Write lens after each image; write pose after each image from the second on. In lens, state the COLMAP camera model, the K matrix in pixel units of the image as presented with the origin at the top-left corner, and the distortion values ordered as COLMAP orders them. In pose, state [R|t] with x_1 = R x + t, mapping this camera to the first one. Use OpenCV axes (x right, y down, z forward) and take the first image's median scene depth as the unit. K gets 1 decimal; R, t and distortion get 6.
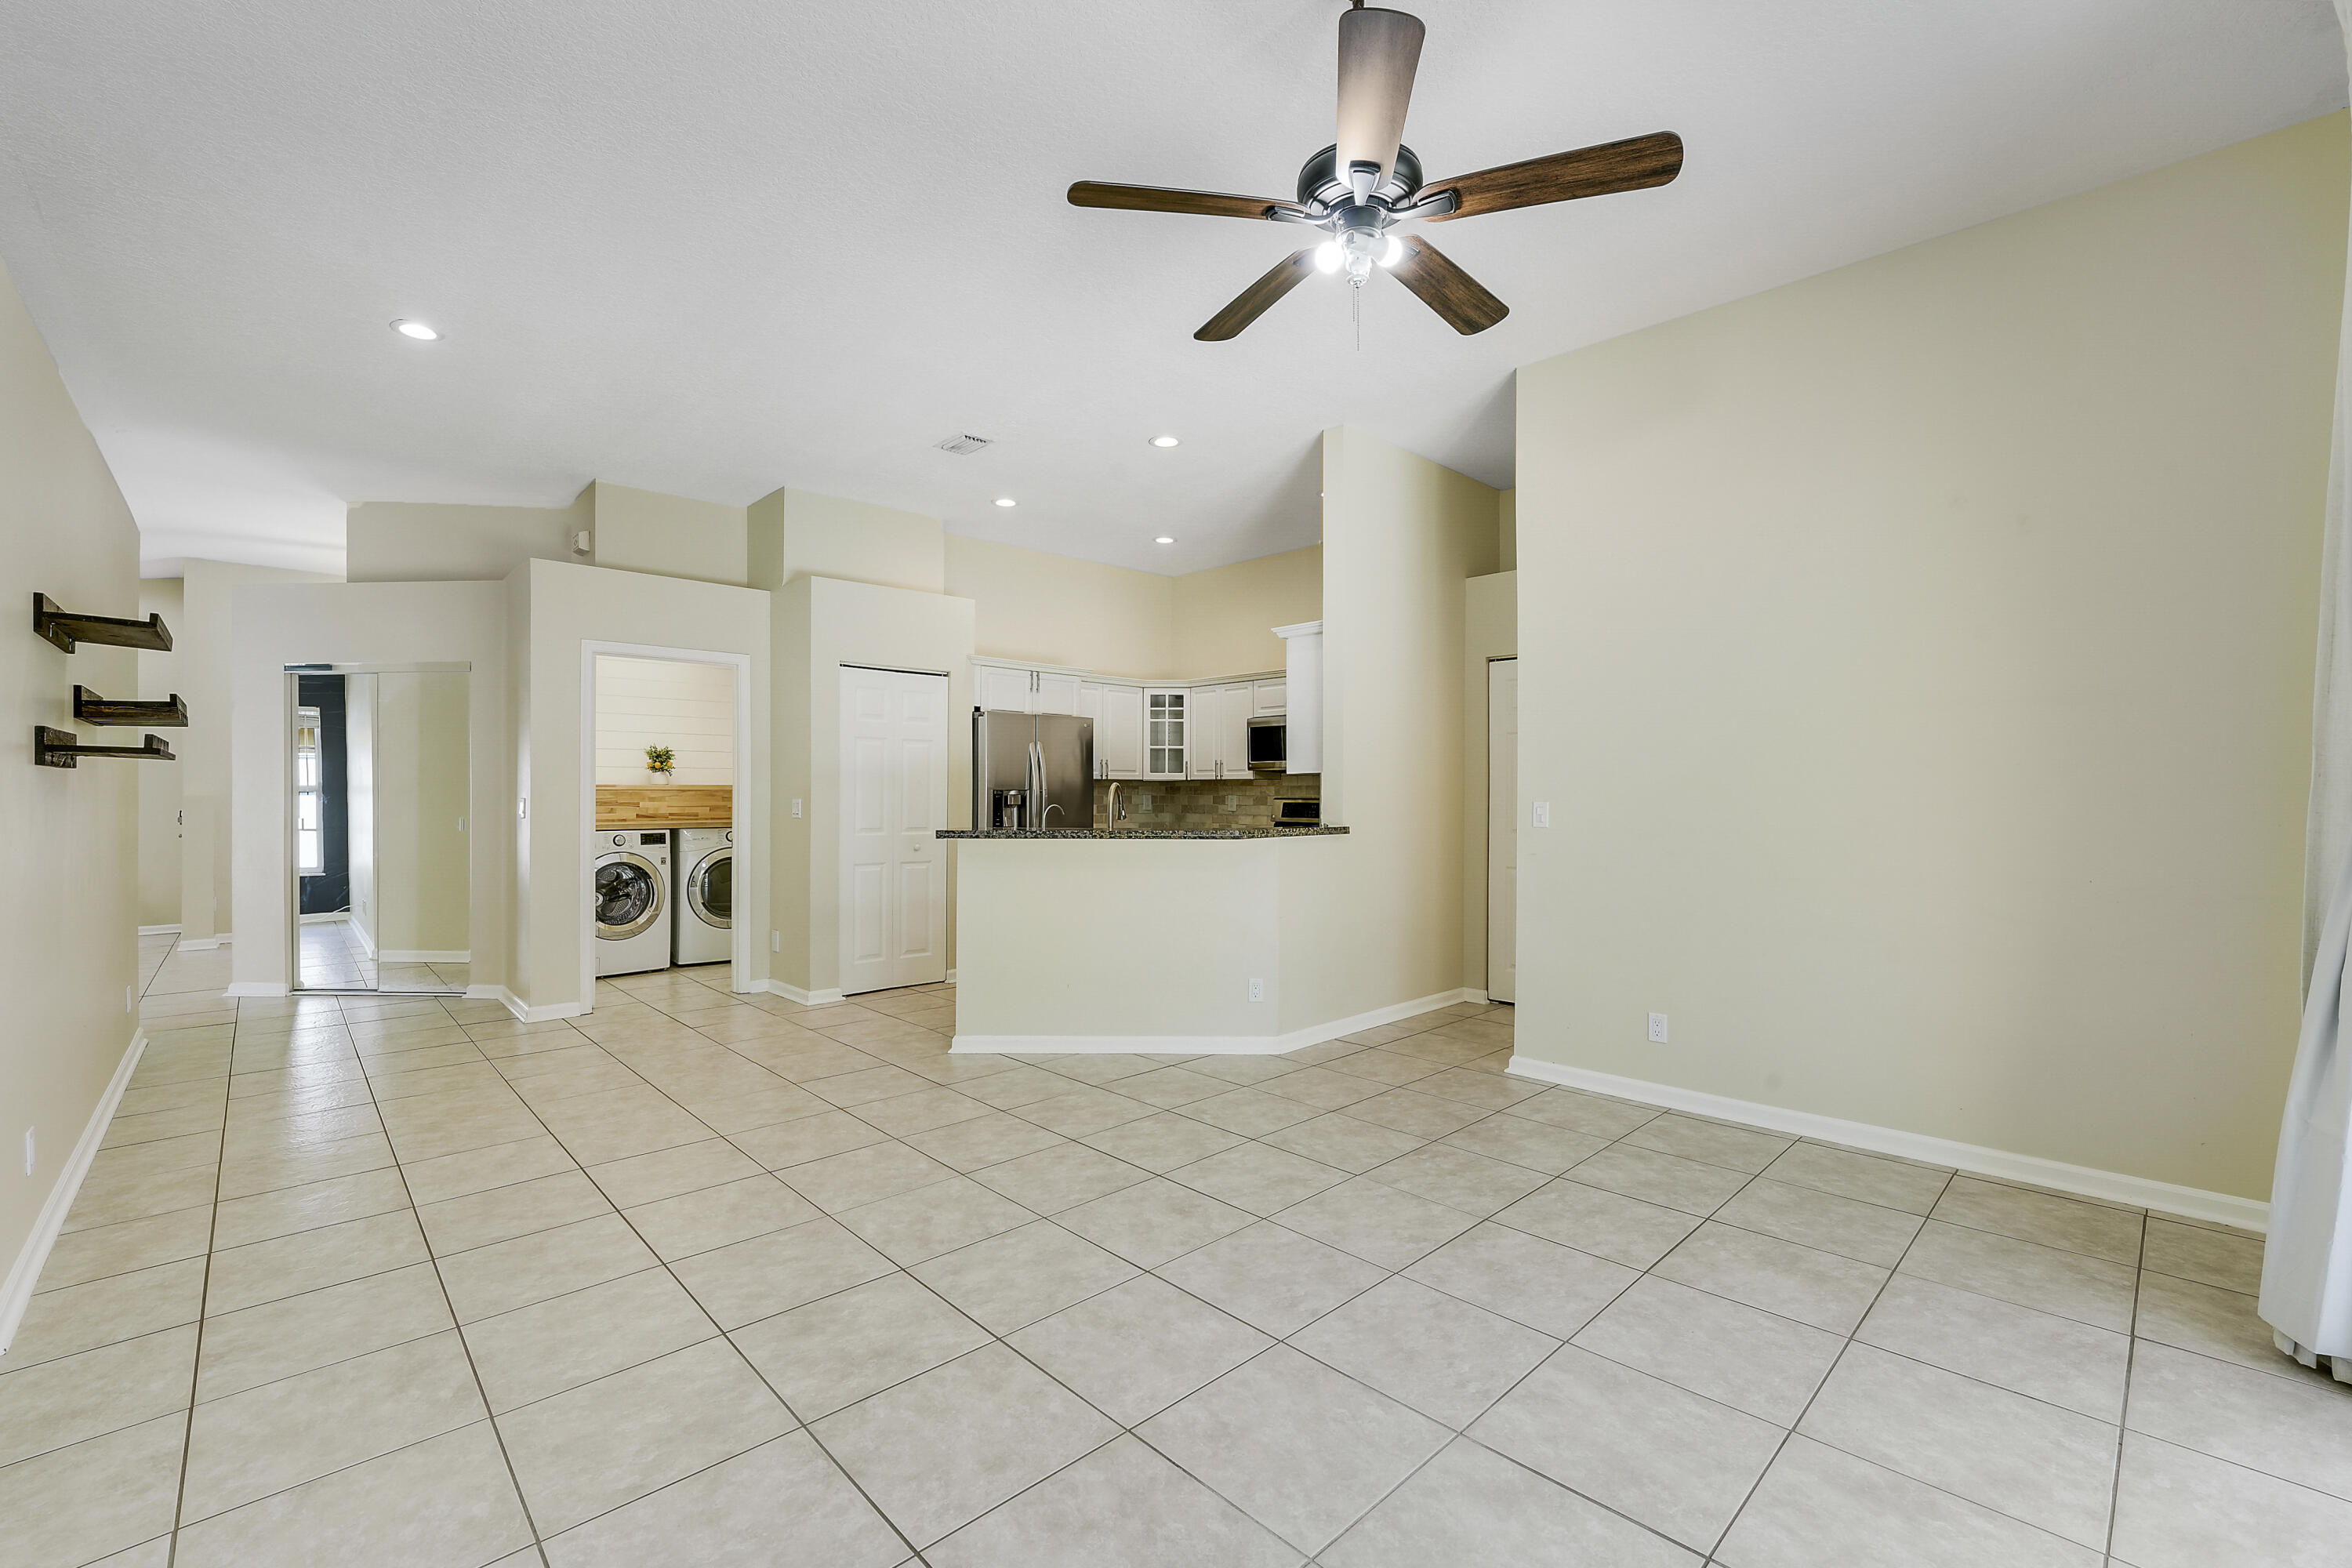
lens RADIAL K [[1014.9, 0, 1150.1], [0, 1014.9, 787.6], [0, 0, 1]] dist [-0.019278, 0.000157]
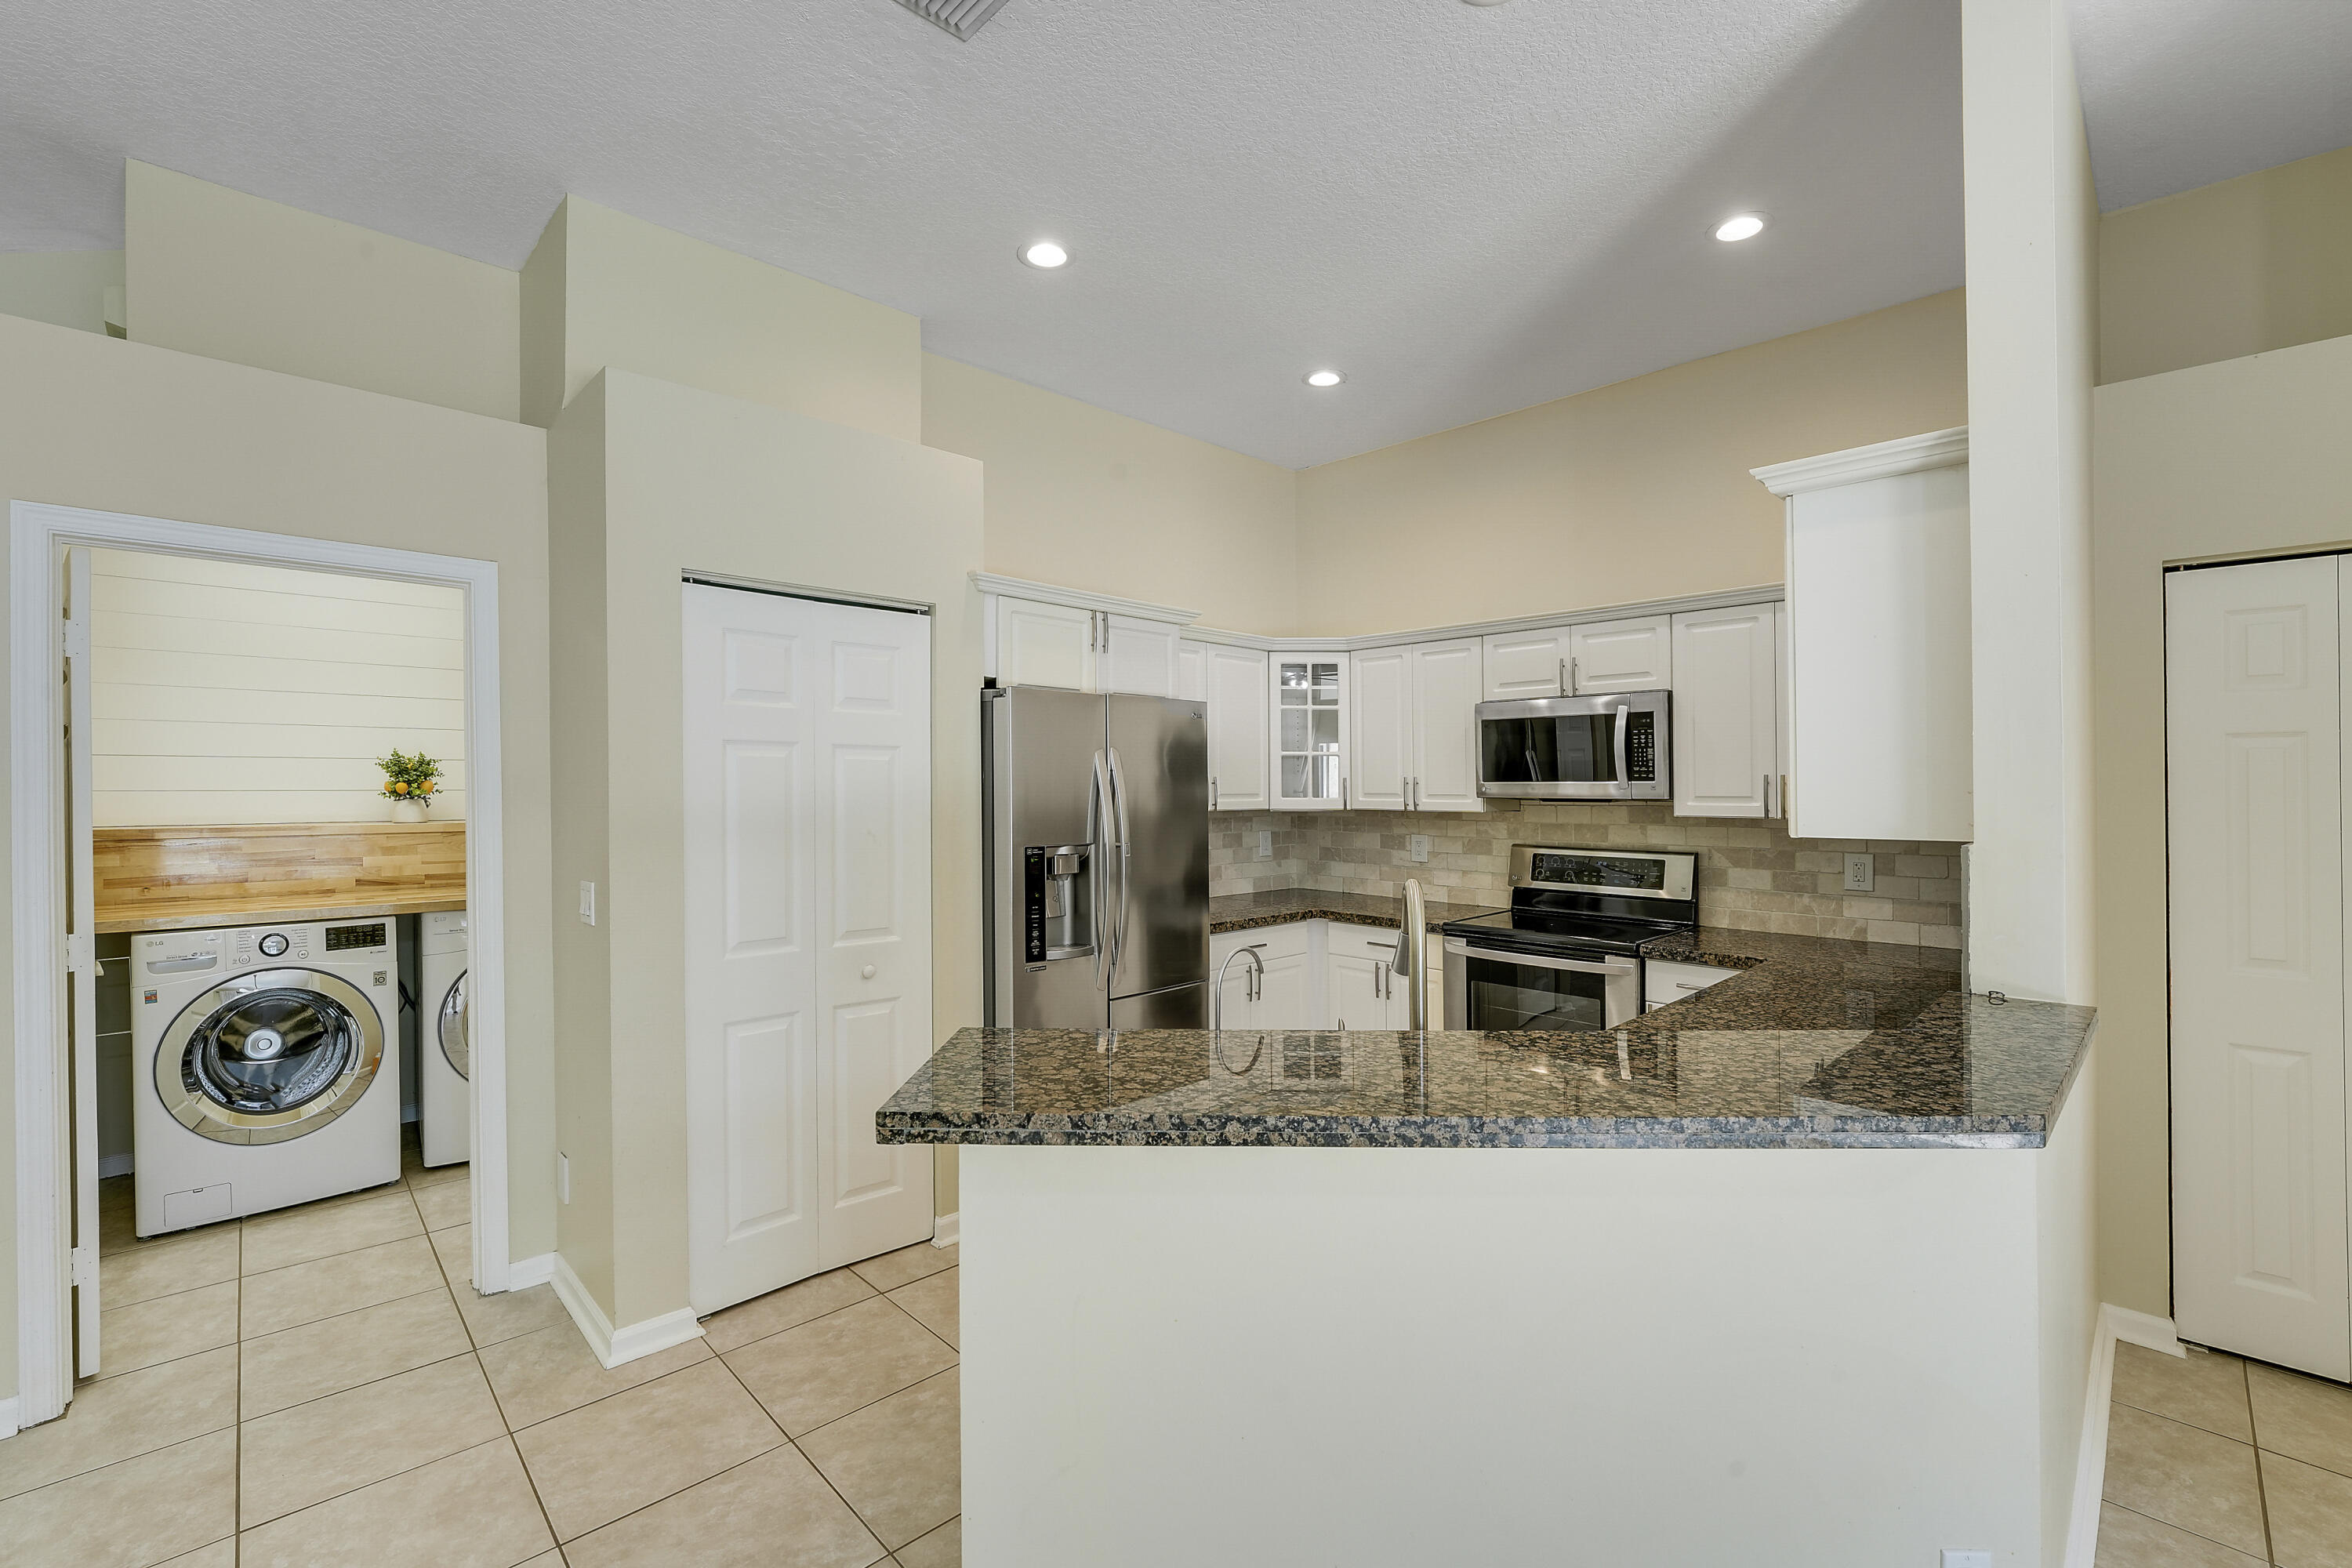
lens RADIAL K [[1014.9, 0, 1150.1], [0, 1014.9, 787.6], [0, 0, 1]] dist [-0.019278, 0.000157]
pose [[0.999967, 0.000763, 0.008093, -0.175552], [-0.000838, 0.999957, 0.009221, -0.055459], [-0.008085, -0.009227, 0.999925, 0.911778]]
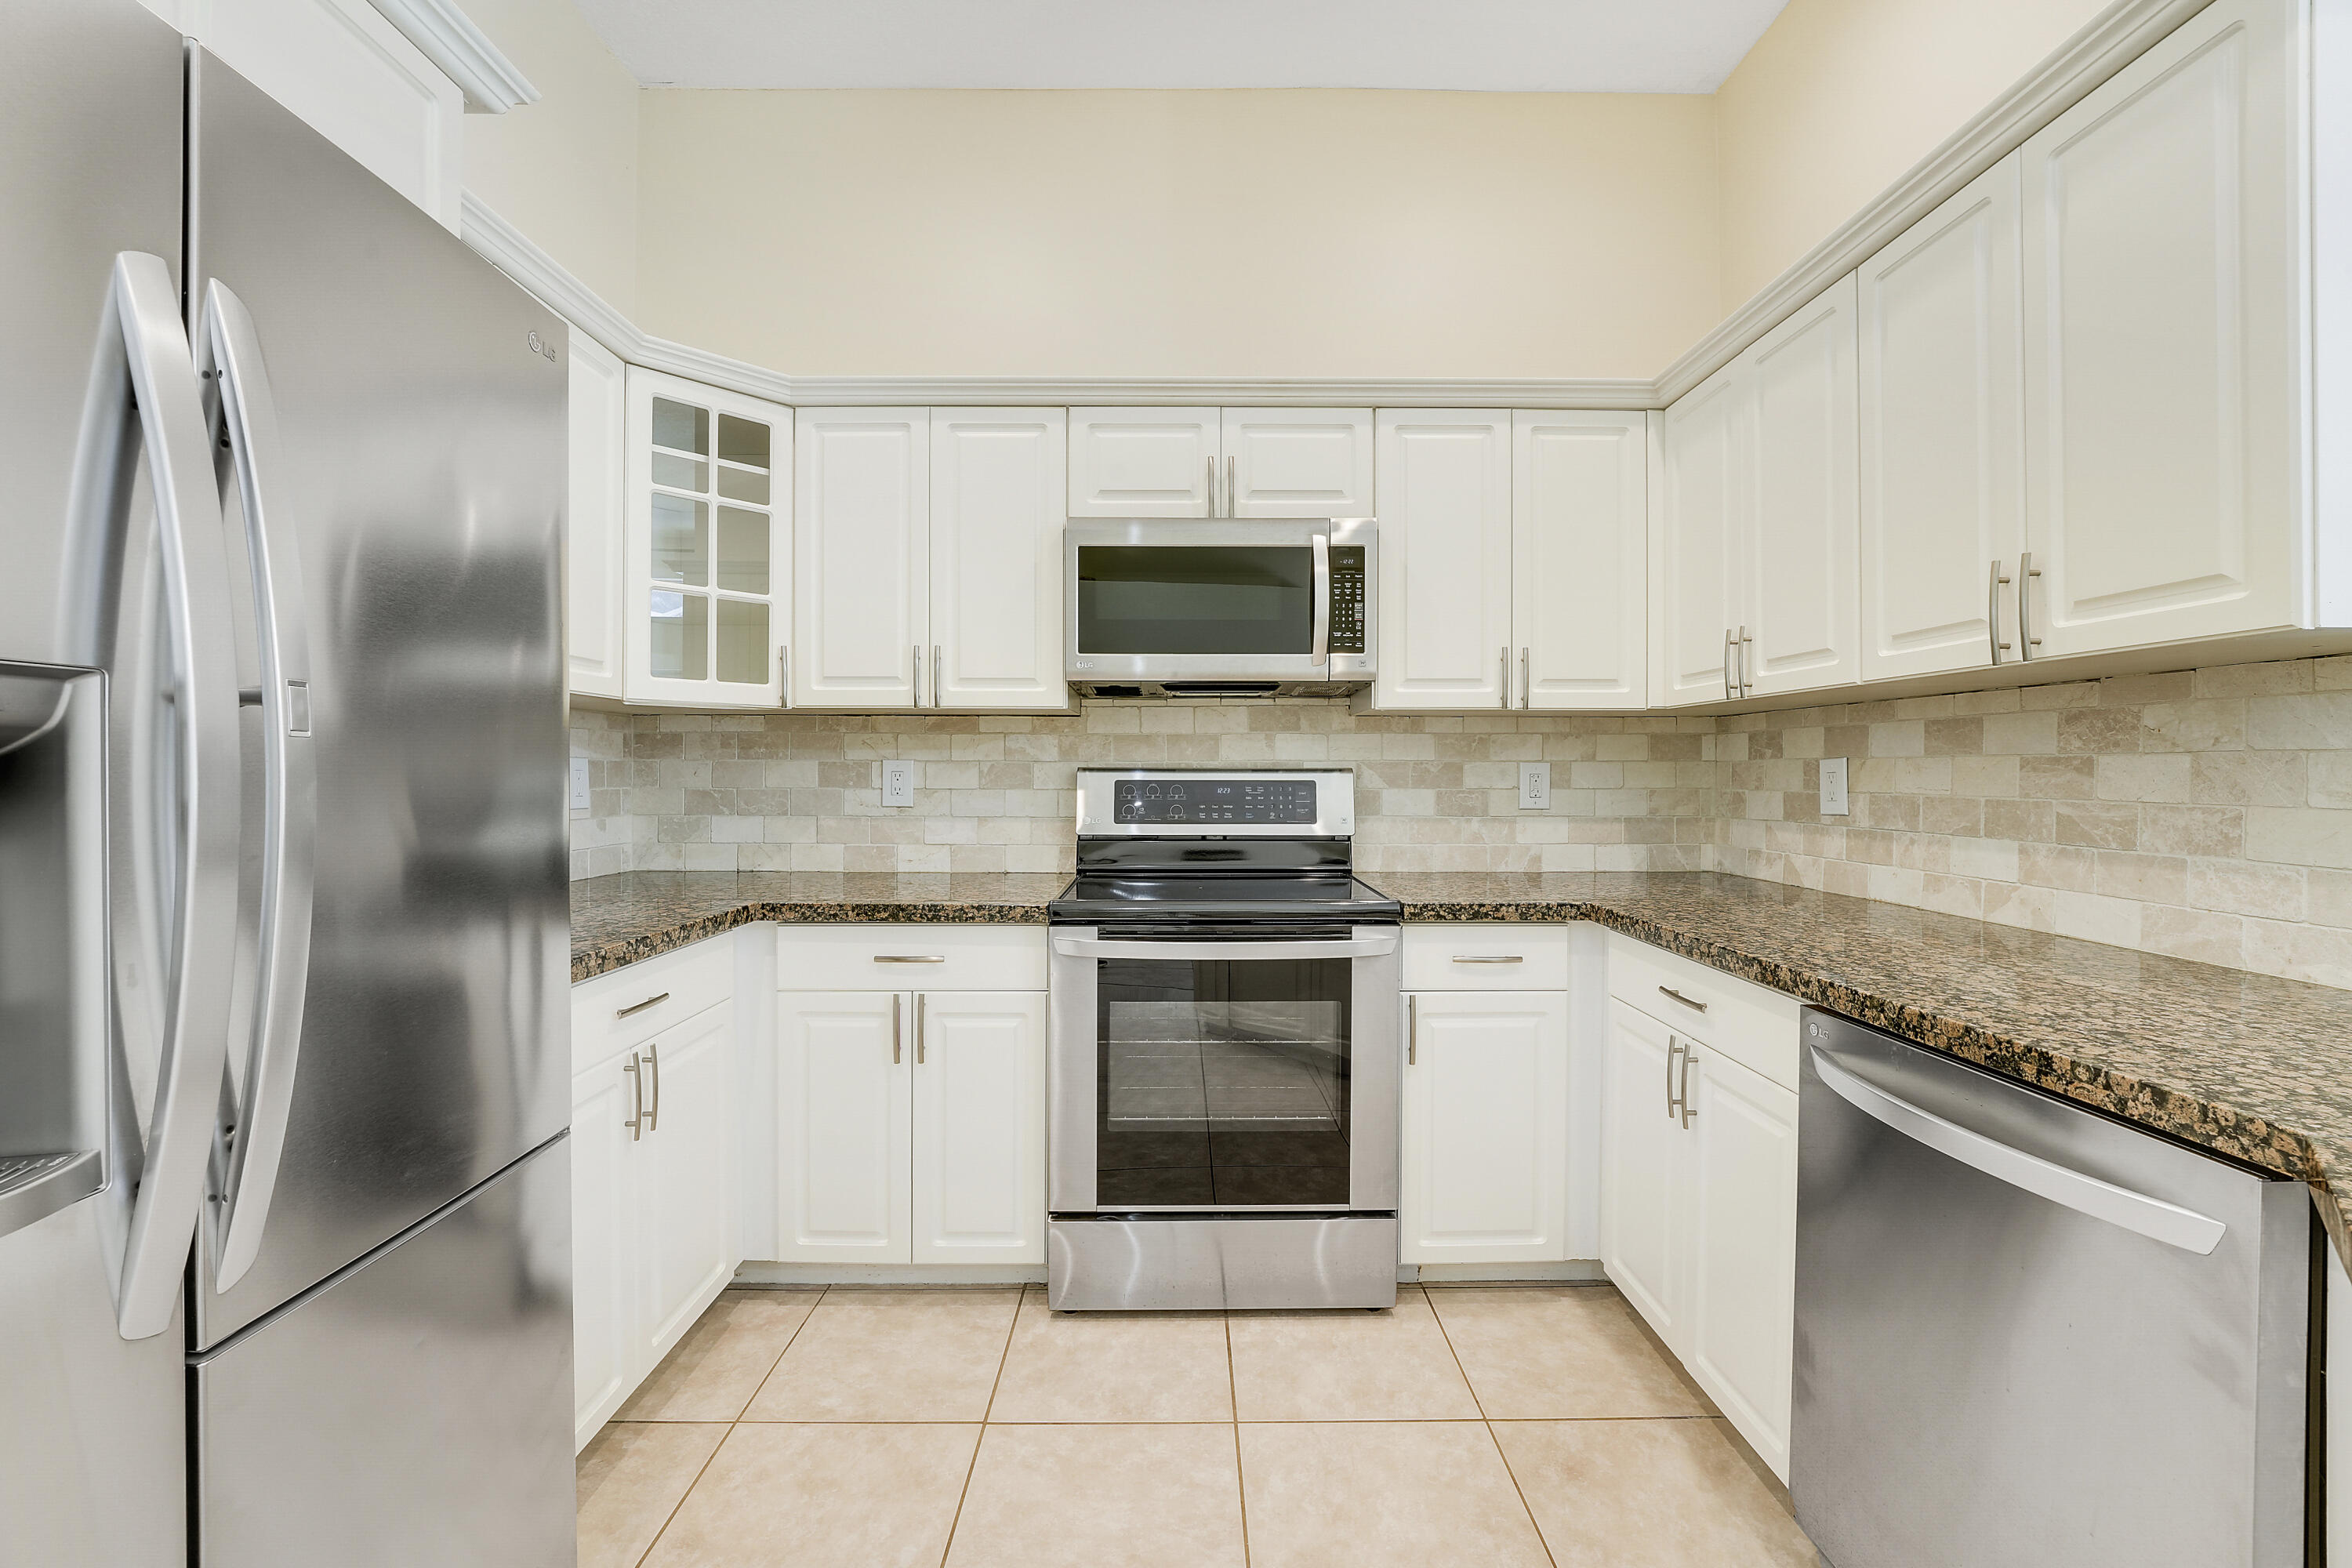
lens RADIAL K [[978.4, 0, 1201.3], [0, 978.4, 771.7], [0, 0, 1]] dist [-0.028521, 0.000171]
pose [[0.667783, 0.002131, 0.744353, -0.211035], [-0.006845, 0.999971, 0.003278, 0.020880], [-0.744324, -0.007284, 0.667779, 1.546603]]
